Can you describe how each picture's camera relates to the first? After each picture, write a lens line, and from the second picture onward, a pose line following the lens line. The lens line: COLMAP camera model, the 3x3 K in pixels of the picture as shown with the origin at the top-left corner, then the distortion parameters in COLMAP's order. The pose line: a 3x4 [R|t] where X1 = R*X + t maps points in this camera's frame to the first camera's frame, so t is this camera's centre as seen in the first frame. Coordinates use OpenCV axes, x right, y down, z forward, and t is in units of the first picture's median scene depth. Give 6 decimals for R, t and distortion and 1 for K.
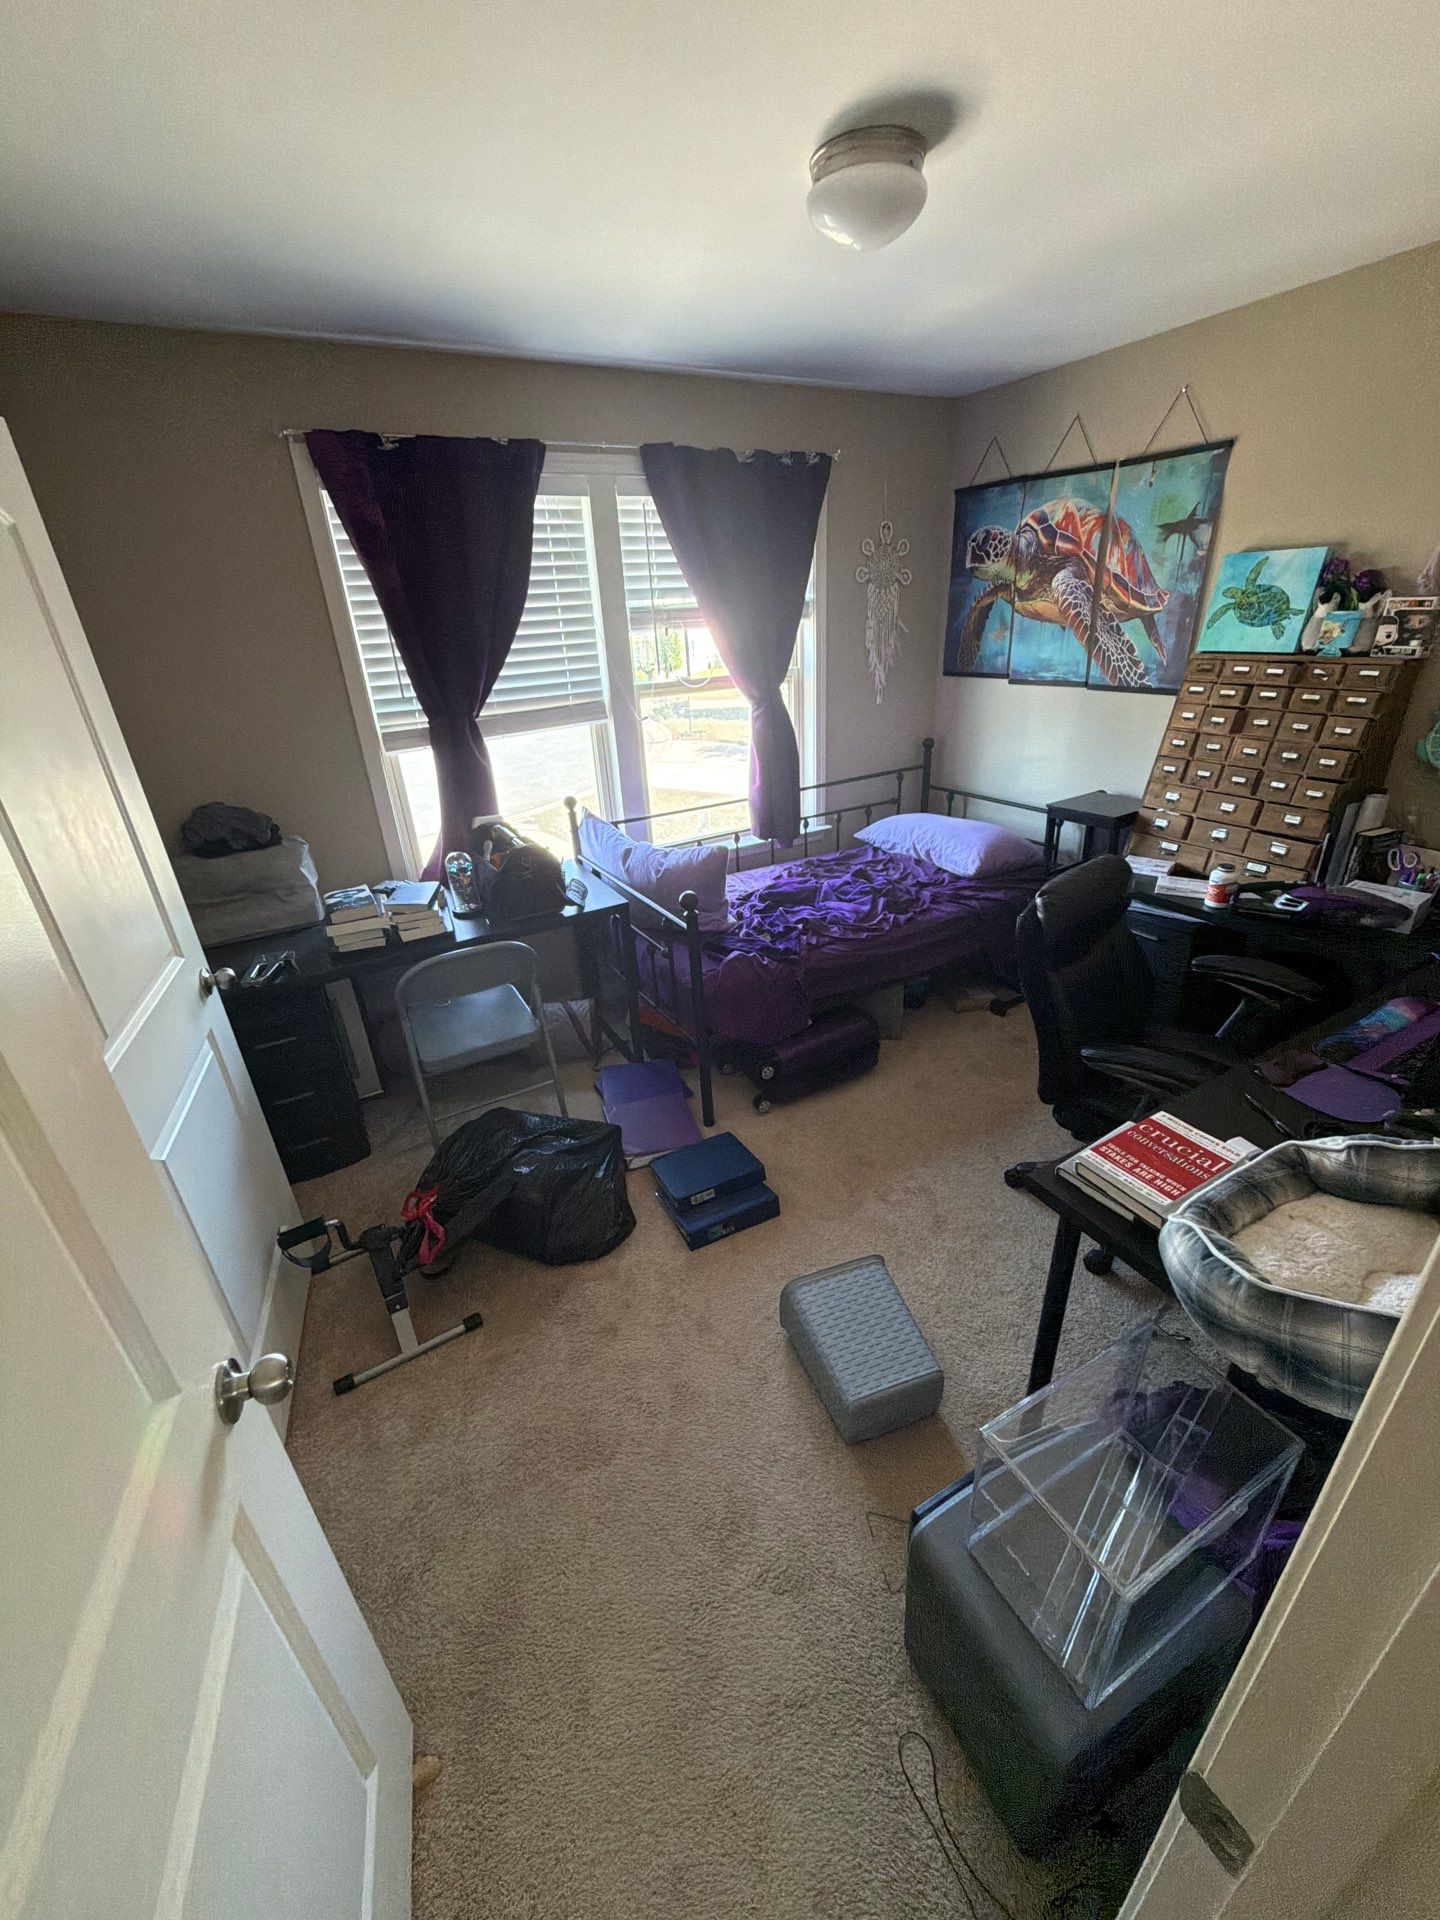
lens RADIAL K [[763.5, 0, 720.1], [0, 763.5, 954.6], [0, 0, 1]] dist [-0.000641, -0.000061]
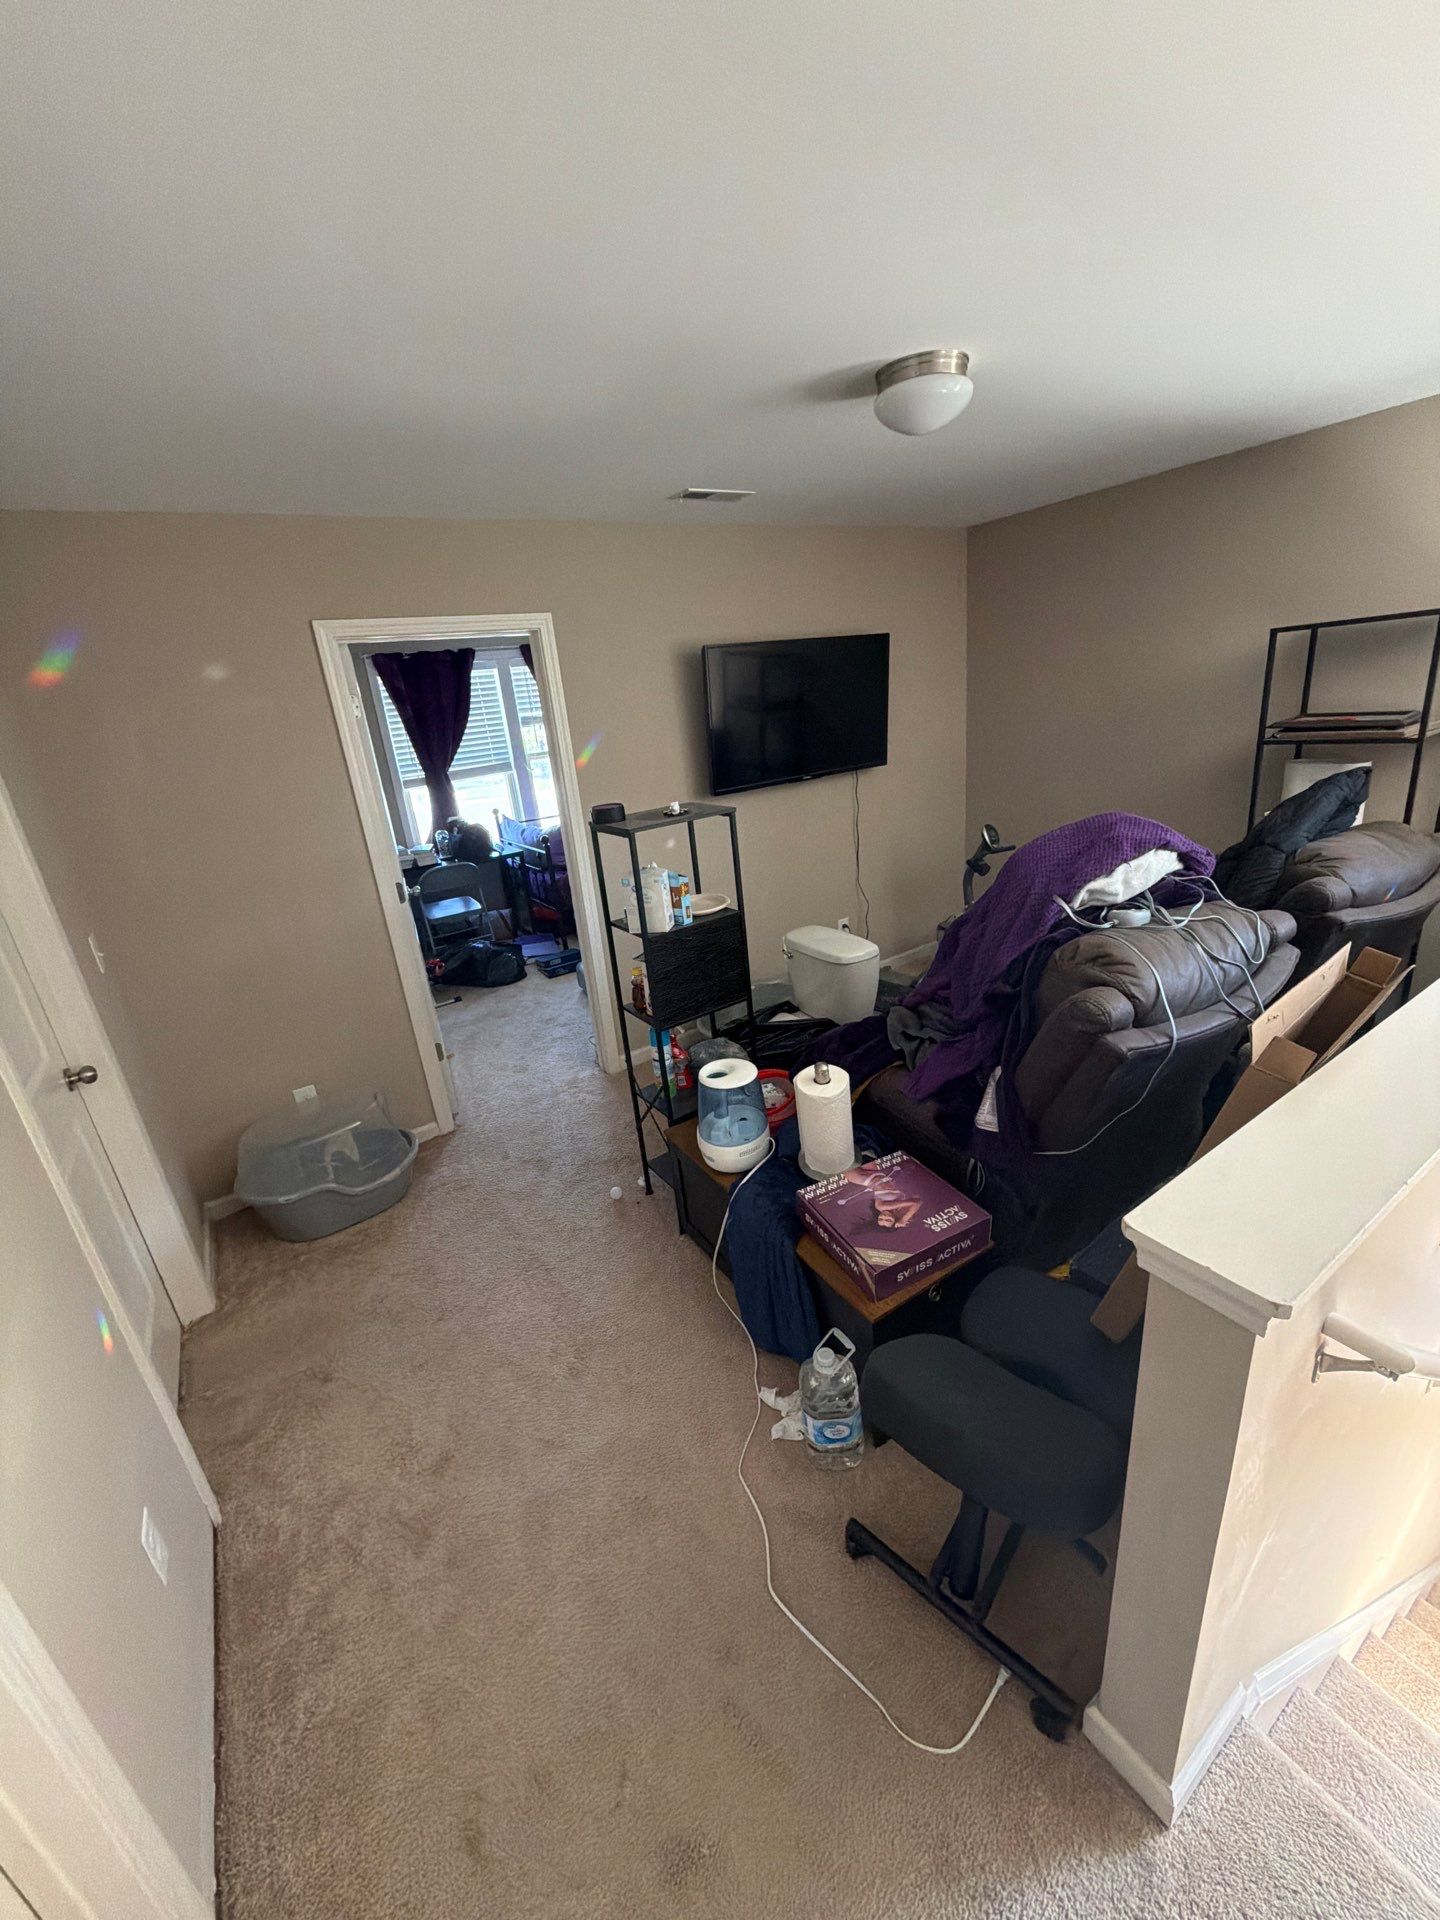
lens RADIAL K [[763.5, 0, 718.7], [0, 763.5, 965.2], [0, 0, 1]] dist [-0.000641, -0.000061]
pose [[0.996959, -0.067284, 0.039315, 0.313382], [0.070710, 0.993109, -0.093456, 0.477923], [-0.032756, 0.095952, 0.994847, -1.086305]]
